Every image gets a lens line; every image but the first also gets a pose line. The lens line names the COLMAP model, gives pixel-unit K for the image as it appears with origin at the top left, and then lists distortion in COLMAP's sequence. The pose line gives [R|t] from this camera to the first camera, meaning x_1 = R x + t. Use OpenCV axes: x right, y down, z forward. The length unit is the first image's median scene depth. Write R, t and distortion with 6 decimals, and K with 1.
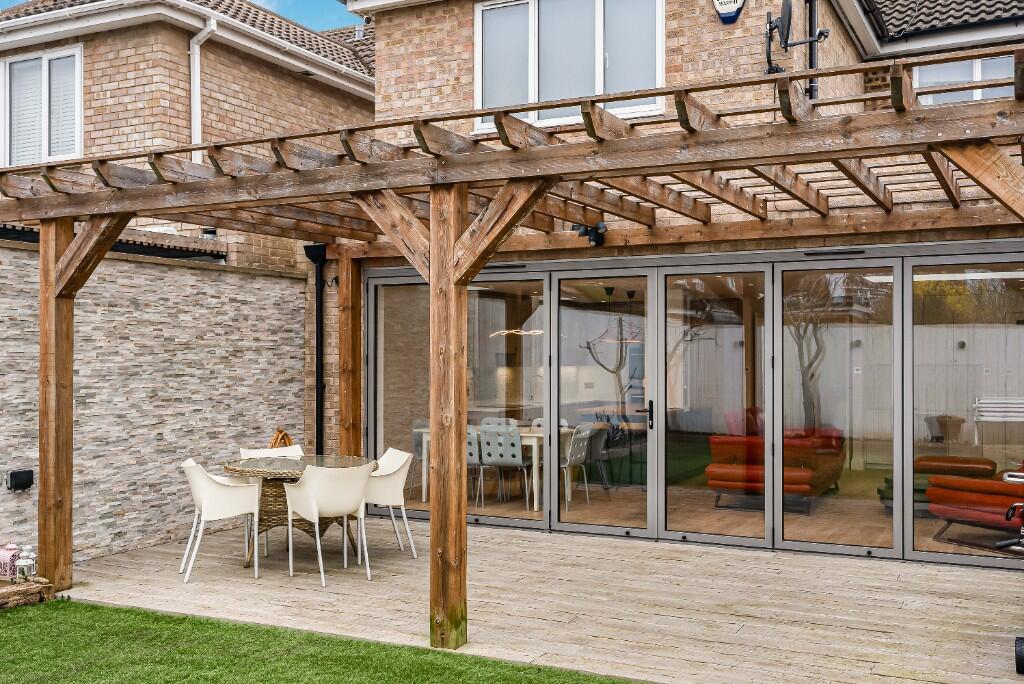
lens RADIAL K [[995.8, 0, 499.5], [0, 995.8, 346.6], [0, 0, 1]] dist [0.009827, 0.000000]
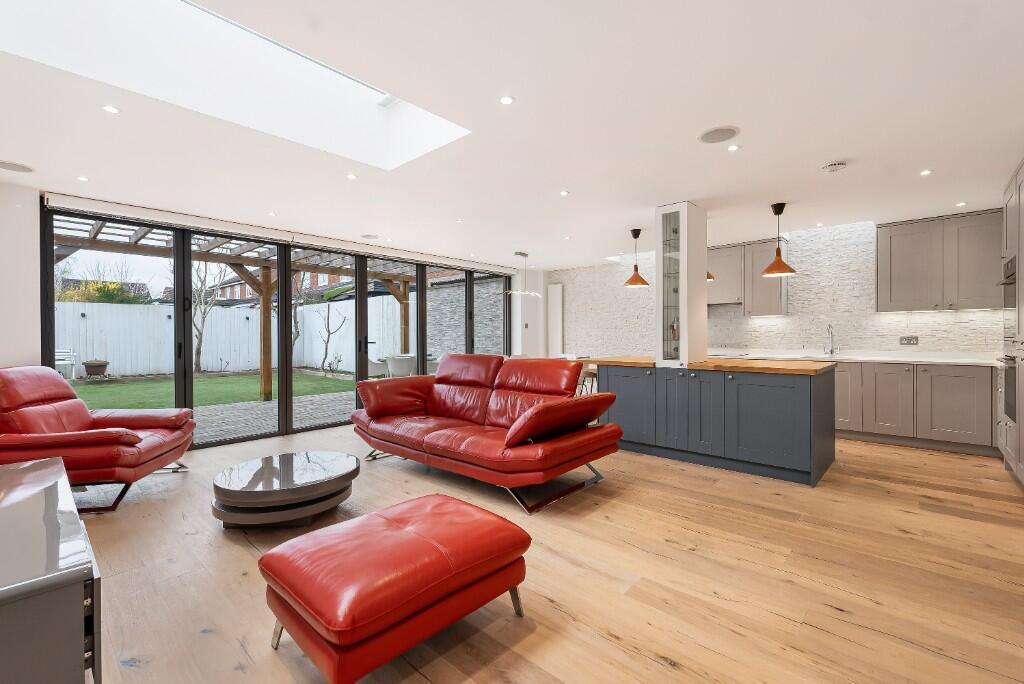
lens RADIAL K [[450.8, 0, 515.1], [0, 450.8, 337.1], [0, 0, 1]] dist [-0.000979, 0.000901]
pose [[-0.248283, 0.006959, -0.968662, 0.798635], [0.016469, 0.999860, 0.002962, 0.056423], [0.968547, -0.015217, -0.248363, 1.419591]]
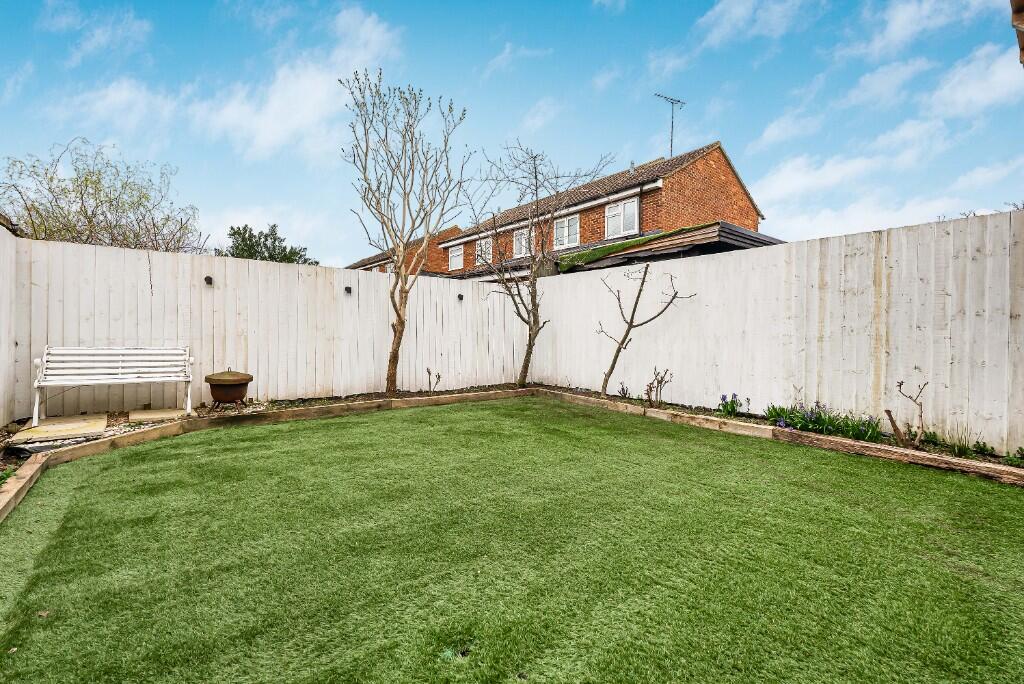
lens RADIAL K [[450.8, 0, 513.9], [0, 450.8, 334.1], [0, 0, 1]] dist [-0.000979, 0.000901]
pose [[-0.409919, -0.001938, -0.912120, 0.221558], [-0.000841, 0.999998, -0.001746, 0.053611], [0.912121, 0.000051, -0.409920, 0.497440]]
